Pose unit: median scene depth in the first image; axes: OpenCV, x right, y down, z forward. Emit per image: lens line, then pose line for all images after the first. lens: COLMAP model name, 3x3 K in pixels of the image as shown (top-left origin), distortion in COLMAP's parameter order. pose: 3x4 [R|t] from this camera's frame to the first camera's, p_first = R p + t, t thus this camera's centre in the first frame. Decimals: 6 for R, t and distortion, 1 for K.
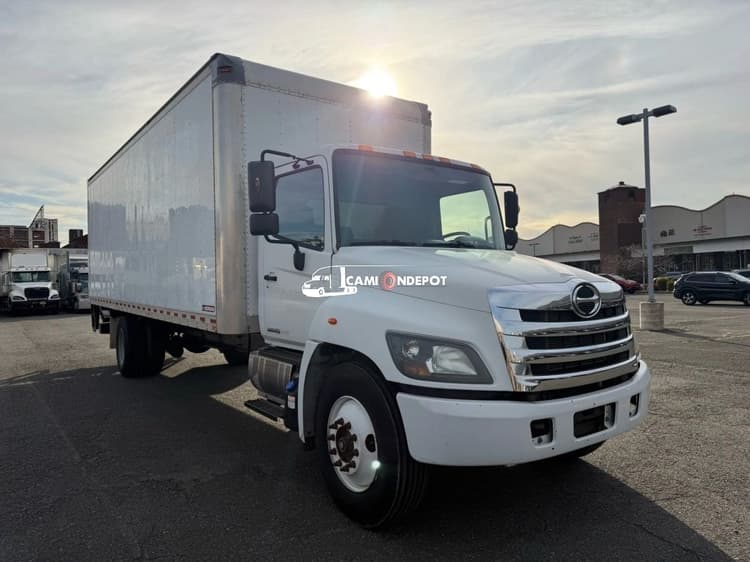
lens RADIAL K [[575.4, 0, 392.9], [0, 575.4, 274.0], [0, 0, 1]] dist [0.082992, 0.000537]
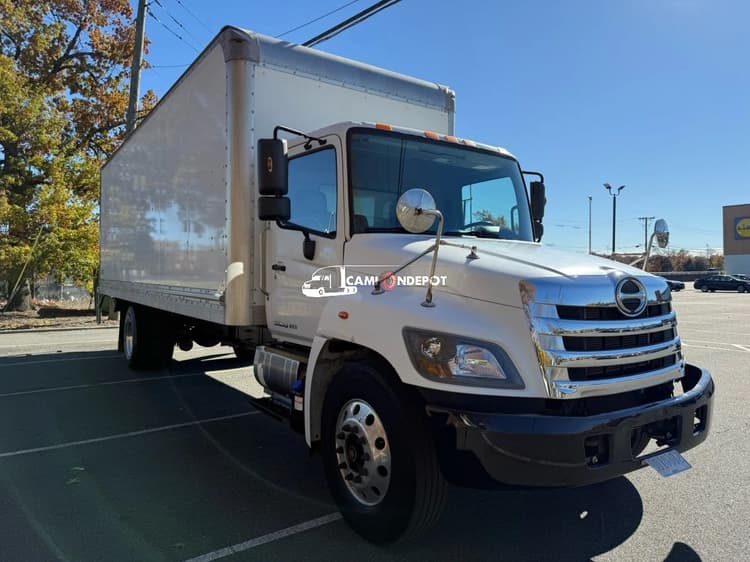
lens RADIAL K [[561.3, 0, 383.4], [0, 561.3, 270.4], [0, 0, 1]] dist [0.002645, 0.000901]
pose [[0.998960, 0.016692, -0.042422, -0.005967], [-0.016992, 0.999833, -0.006730, 0.015311], [0.042303, 0.007444, 0.999077, 0.112879]]
